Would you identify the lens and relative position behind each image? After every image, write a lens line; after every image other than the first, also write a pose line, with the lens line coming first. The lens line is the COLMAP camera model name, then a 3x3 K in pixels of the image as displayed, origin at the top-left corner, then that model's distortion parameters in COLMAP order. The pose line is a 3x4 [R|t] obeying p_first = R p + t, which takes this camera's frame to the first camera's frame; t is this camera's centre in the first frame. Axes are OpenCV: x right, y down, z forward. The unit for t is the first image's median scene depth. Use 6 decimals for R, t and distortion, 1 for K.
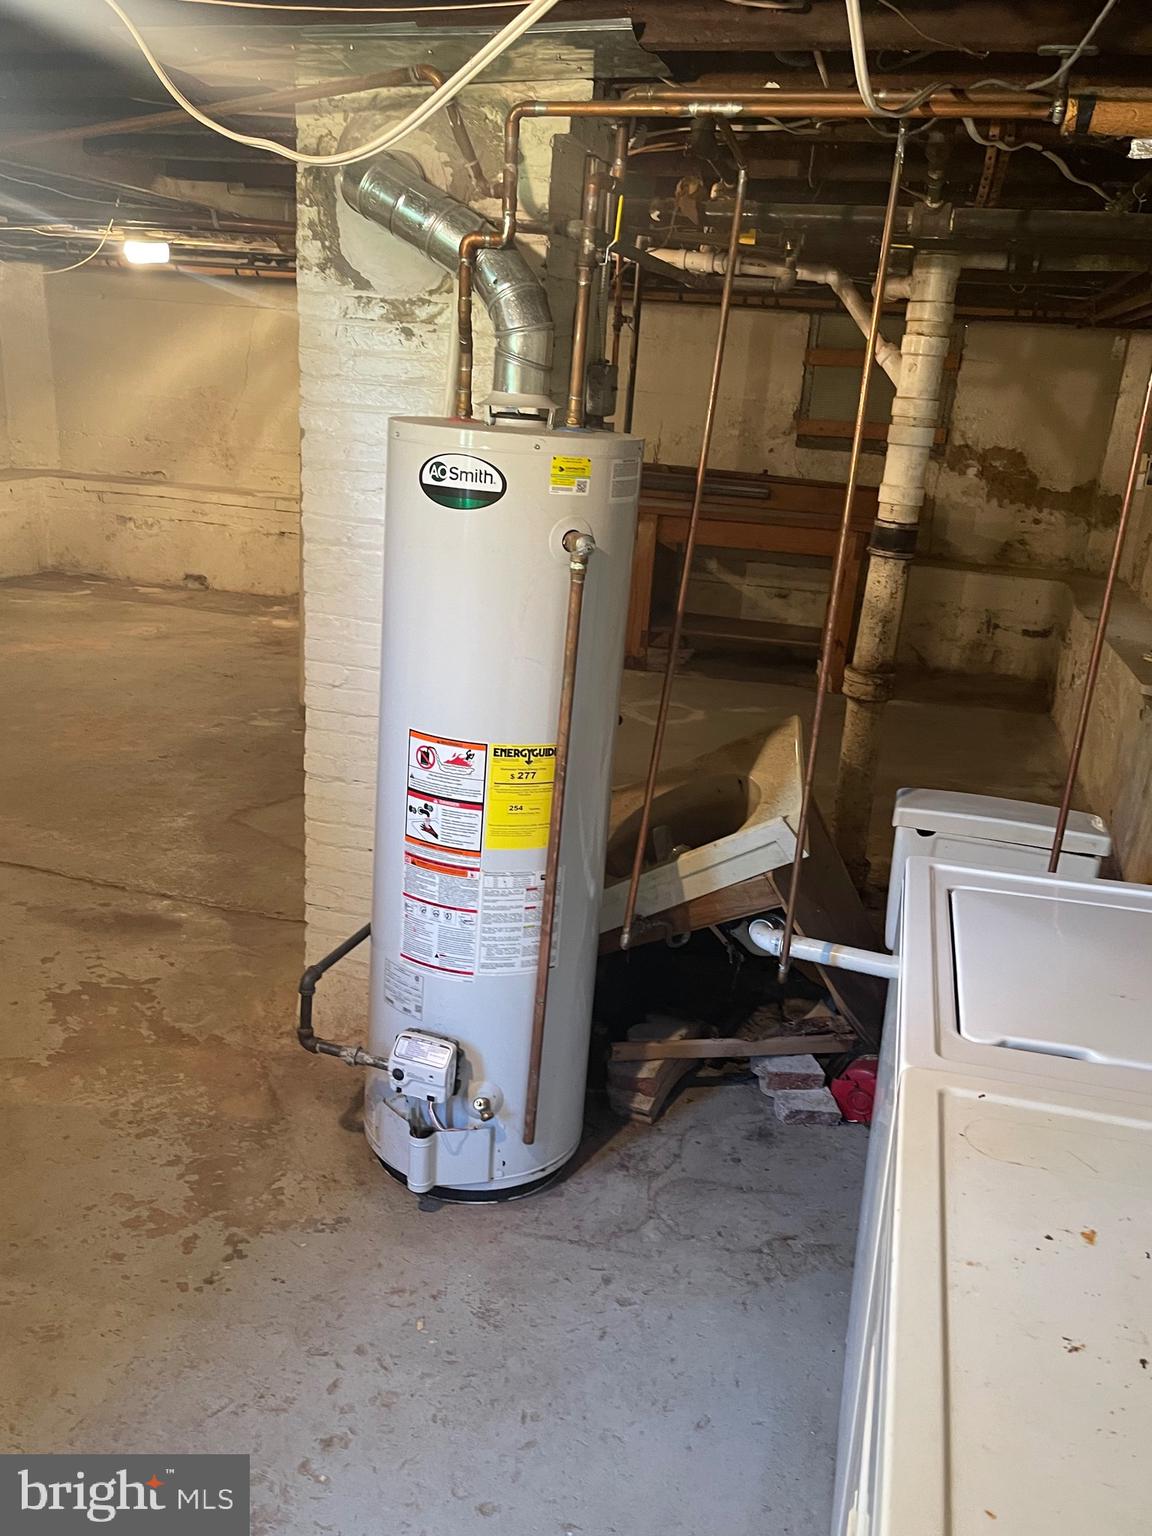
lens RADIAL K [[1251.9, 0, 576.0], [0, 1251.9, 768.0], [0, 0, 1]] dist [0.064595, -0.070961]
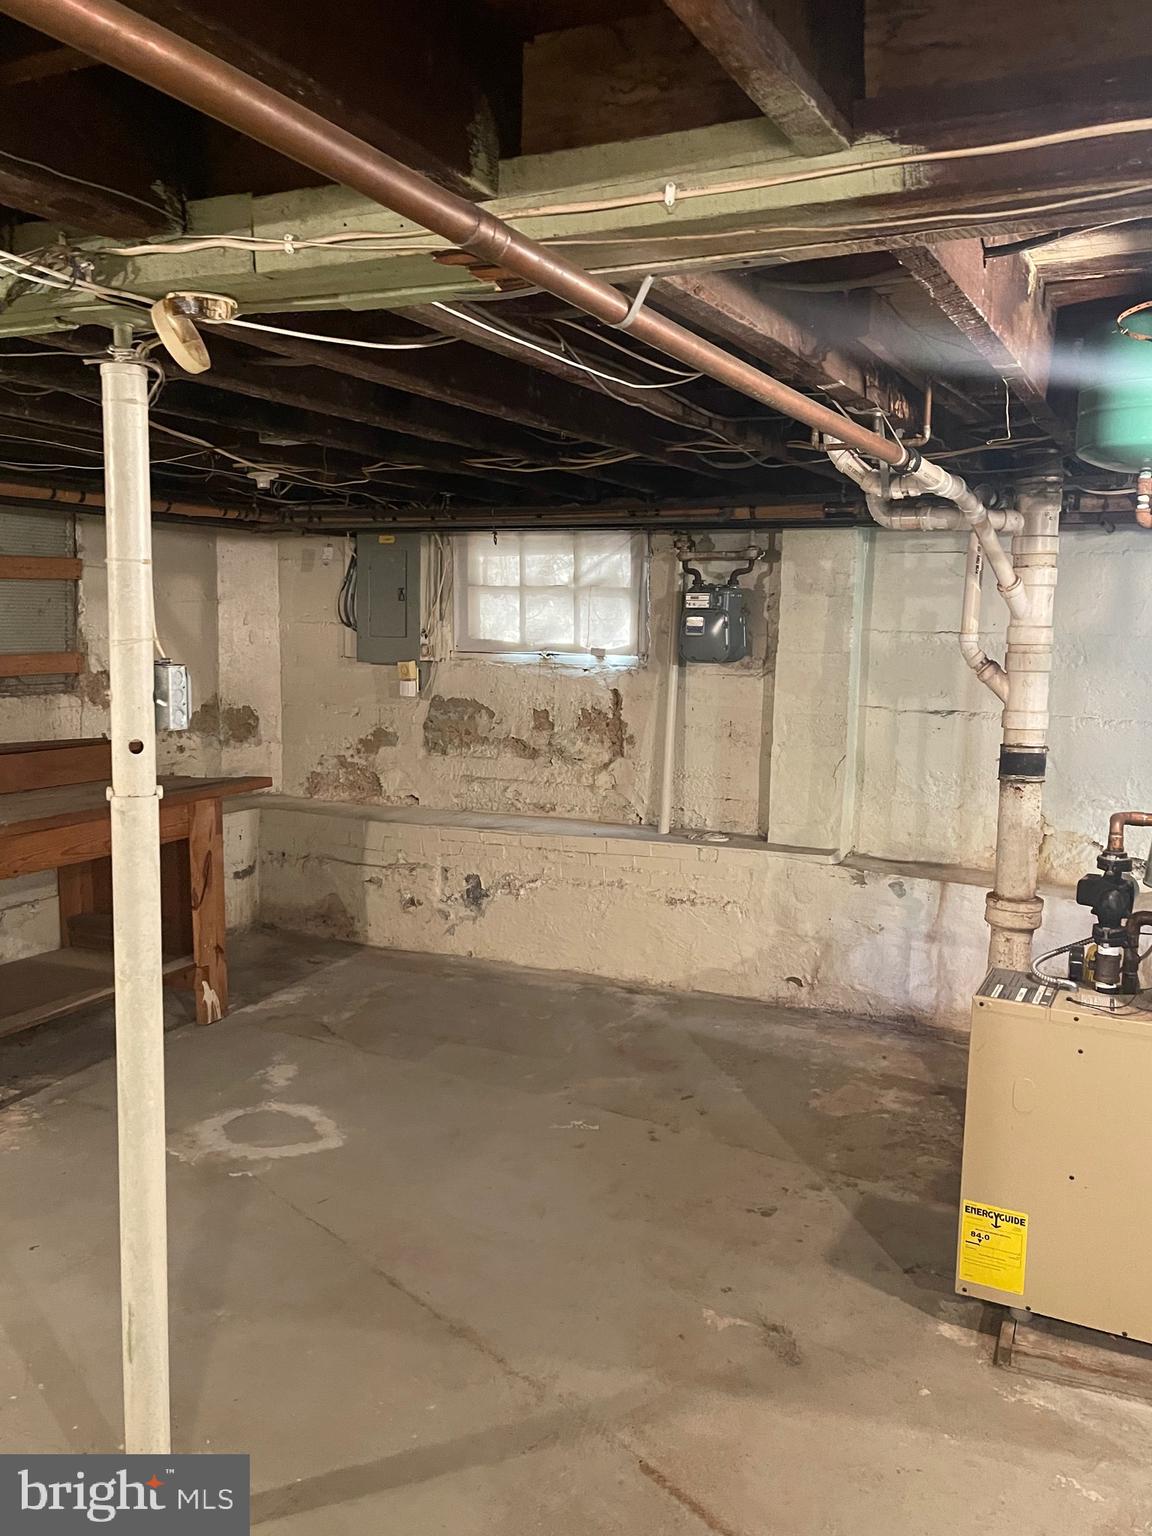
lens RADIAL K [[1256.6, 0, 555.8], [0, 1256.6, 763.9], [0, 0, 1]] dist [0.057836, -0.073923]
pose [[0.190485, -0.177568, 0.965497, -0.461037], [0.299496, 0.947129, 0.115102, -0.239734], [-0.934889, 0.267237, 0.233595, 0.660913]]
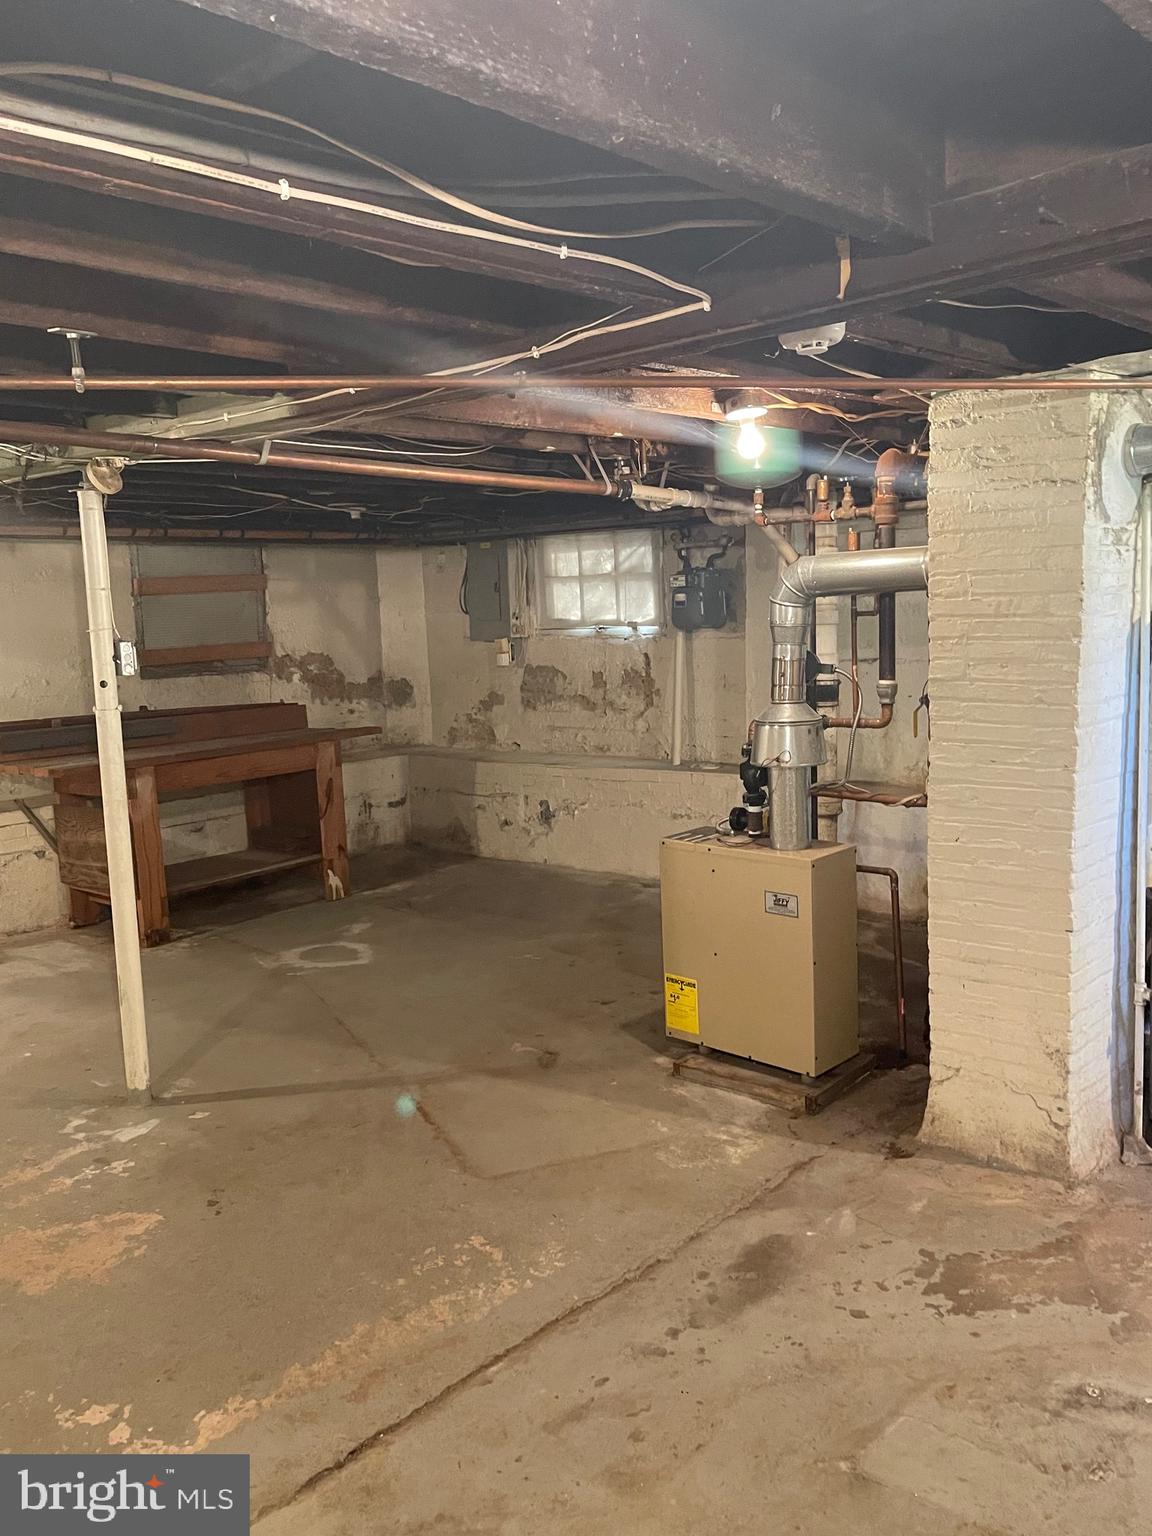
lens RADIAL K [[1251.9, 0, 576.0], [0, 1251.9, 768.0], [0, 0, 1]] dist [0.064595, -0.070961]
pose [[0.437473, -0.200153, 0.876673, -0.620229], [0.338556, 0.939839, 0.045630, -0.151181], [-0.833065, 0.276841, 0.478917, 0.358947]]
